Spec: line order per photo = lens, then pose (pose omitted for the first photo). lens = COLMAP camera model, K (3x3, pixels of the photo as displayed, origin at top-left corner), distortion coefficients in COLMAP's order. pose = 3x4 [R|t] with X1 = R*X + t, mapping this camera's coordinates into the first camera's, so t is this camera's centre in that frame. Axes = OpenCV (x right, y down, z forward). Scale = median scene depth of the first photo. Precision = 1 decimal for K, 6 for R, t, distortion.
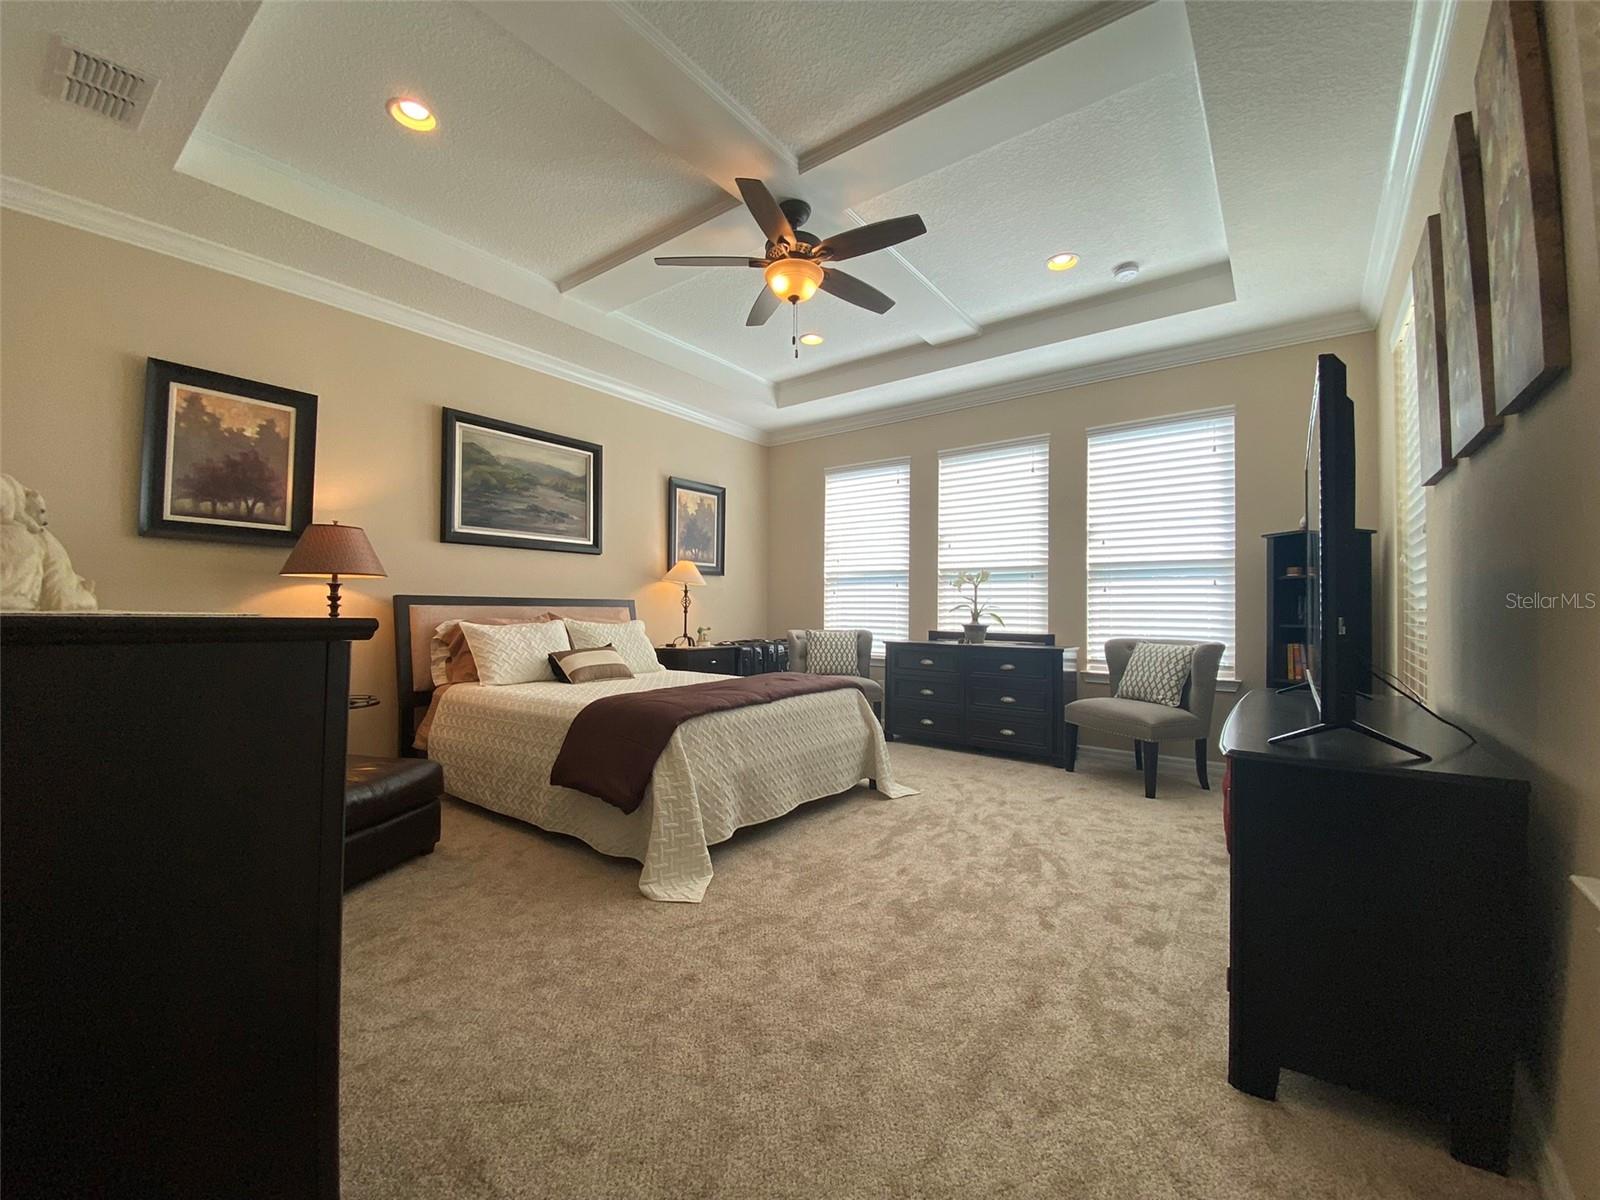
lens RADIAL K [[648.9, 0, 800.0], [0, 648.9, 600.0], [0, 0, 1]] dist [0.014829, -0.016636]
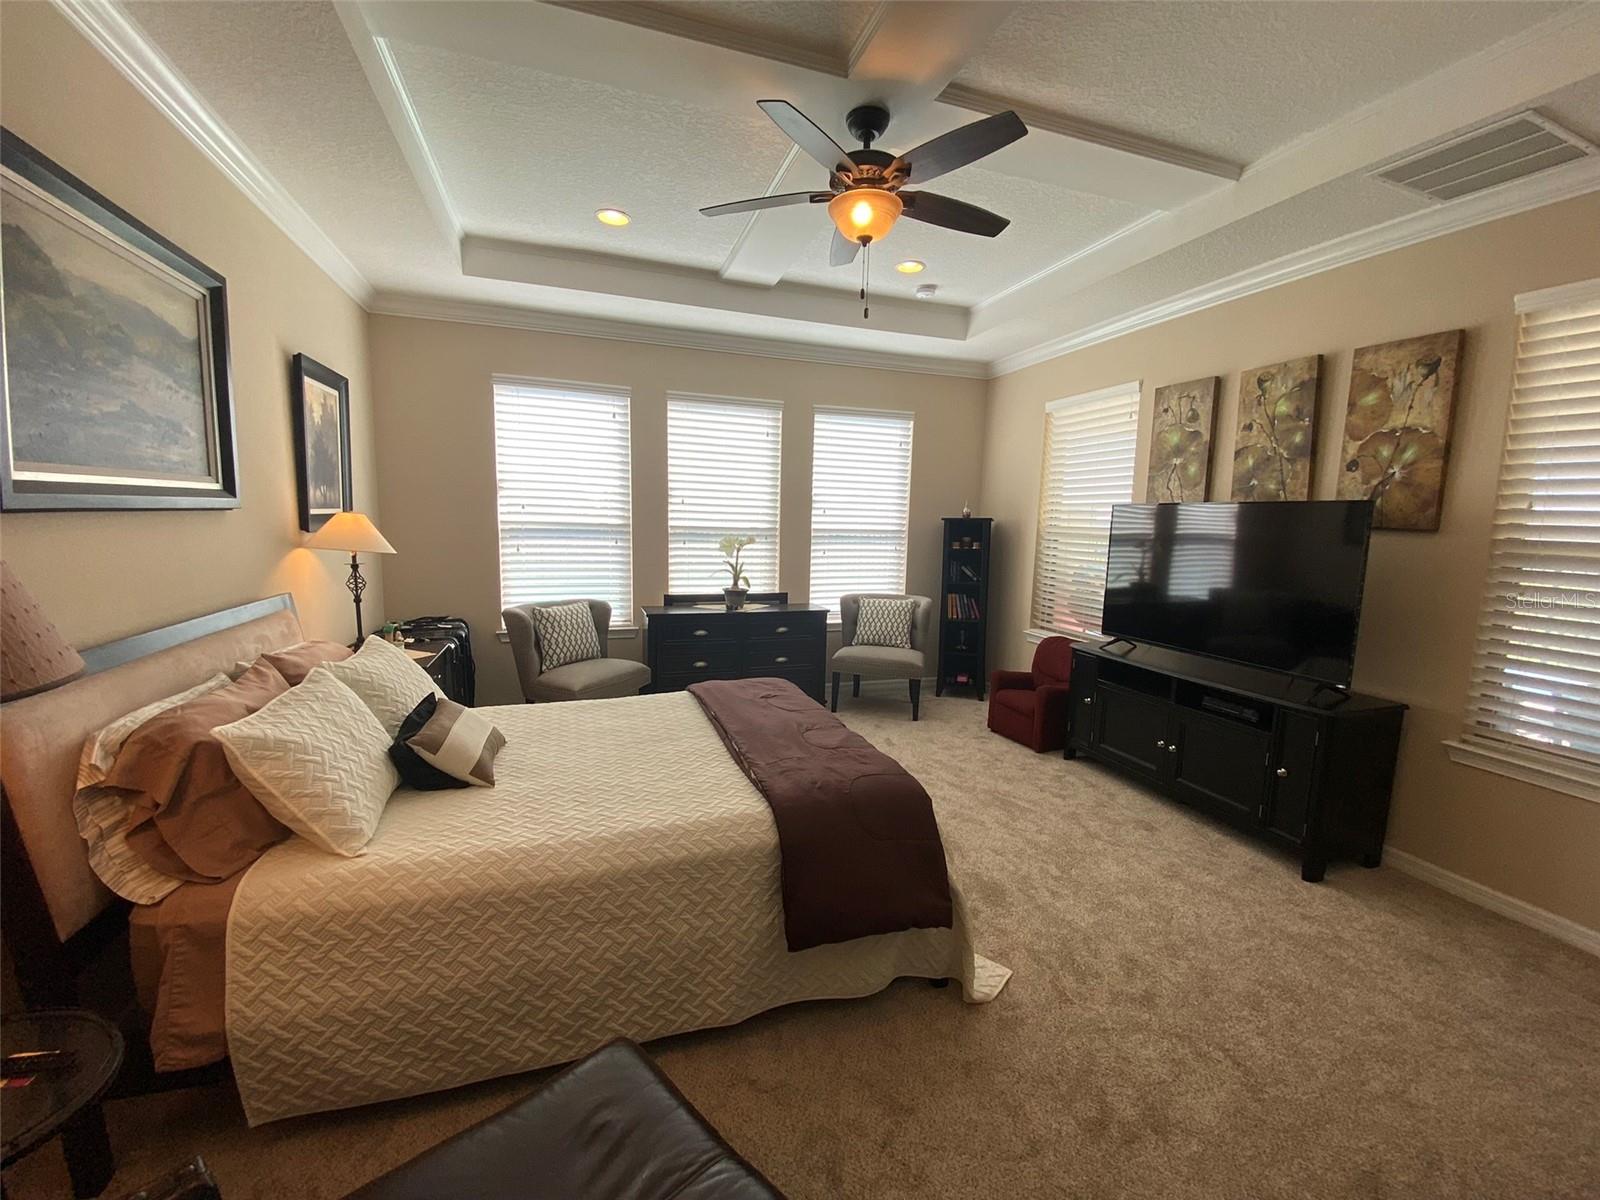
lens RADIAL K [[652.2, 0, 800.0], [0, 652.2, 600.0], [0, 0, 1]] dist [0.069797, -0.033448]
pose [[0.549664, -0.102129, 0.829119, -0.764301], [-0.036567, 0.988606, 0.146016, -0.143160], [-0.834585, -0.110578, 0.539667, 0.564971]]
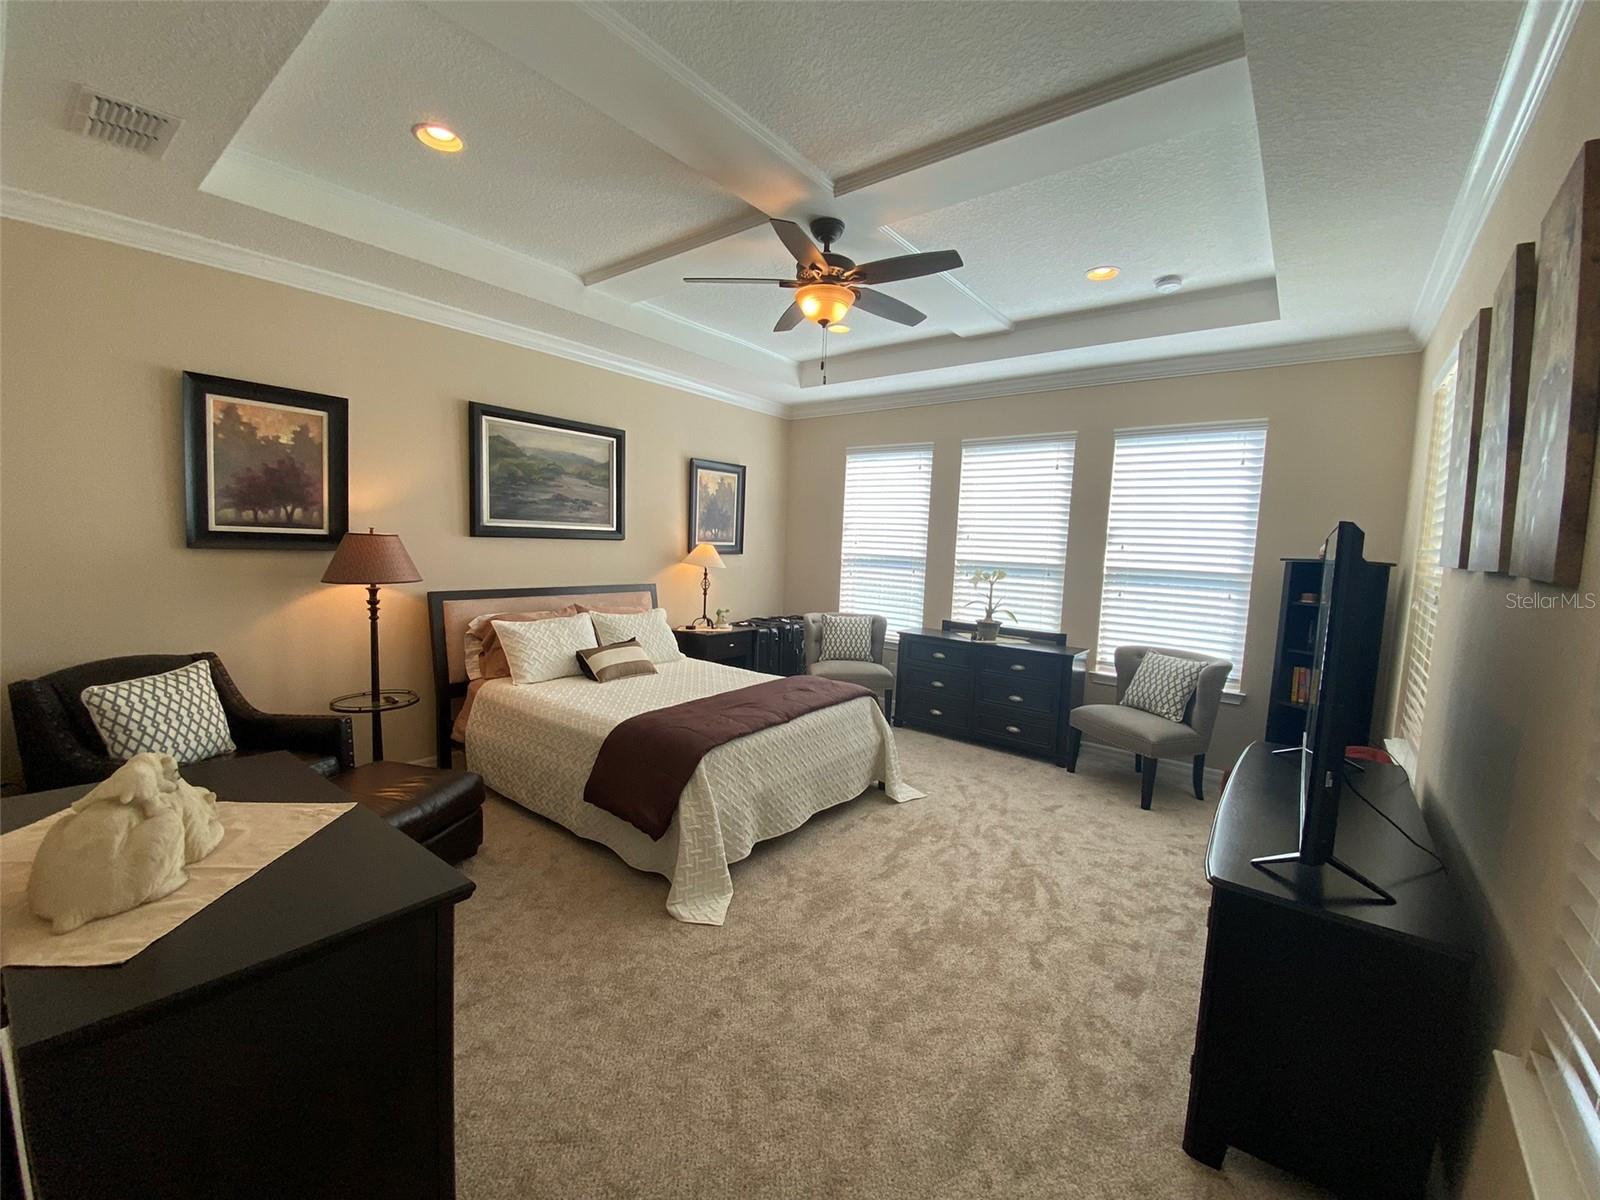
lens RADIAL K [[648.9, 0, 800.0], [0, 648.9, 600.0], [0, 0, 1]] dist [0.014829, -0.016636]
pose [[0.999300, 0.032916, -0.017750, -0.013817], [-0.030793, 0.993574, 0.108913, -0.145945], [0.021221, -0.108290, 0.993893, -0.023908]]
